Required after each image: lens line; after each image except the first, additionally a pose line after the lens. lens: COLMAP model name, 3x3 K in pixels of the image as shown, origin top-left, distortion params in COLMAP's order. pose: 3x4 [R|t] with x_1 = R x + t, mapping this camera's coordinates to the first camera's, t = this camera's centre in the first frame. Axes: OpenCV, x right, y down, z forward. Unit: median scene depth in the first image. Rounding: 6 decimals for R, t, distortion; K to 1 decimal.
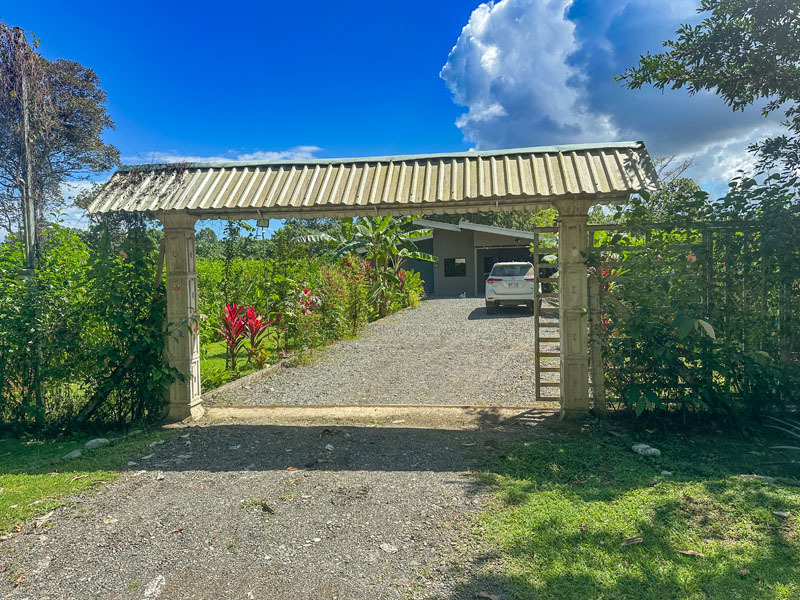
lens RADIAL K [[565.0, 0, 397.7], [0, 565.0, 302.8], [0, 0, 1]] dist [0.020280, -0.018852]
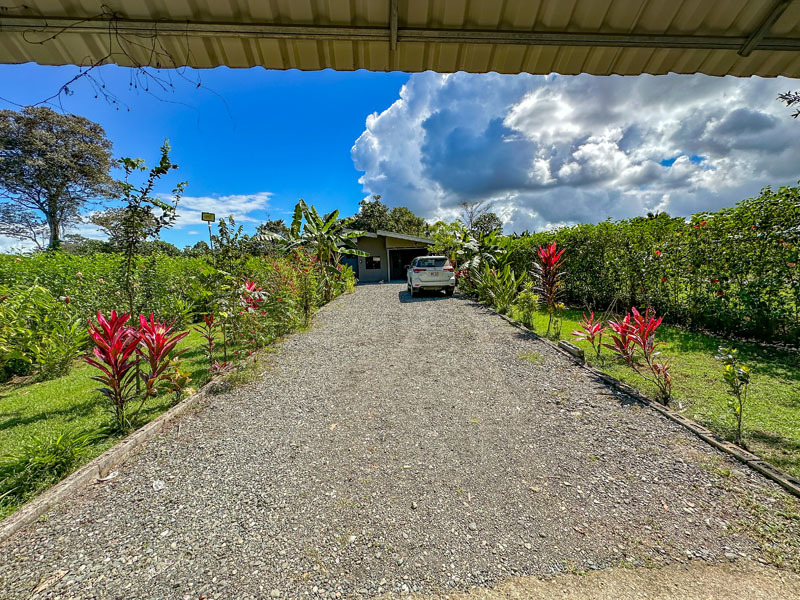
lens RADIAL K [[318.8, 0, 400.2], [0, 318.8, 302.1], [0, 0, 1]] dist [-0.009875, 0.000927]
pose [[0.974736, -0.036785, 0.220312, -0.026136], [0.024721, 0.998053, 0.057269, -0.010103], [-0.221990, -0.050376, 0.973747, 0.284527]]
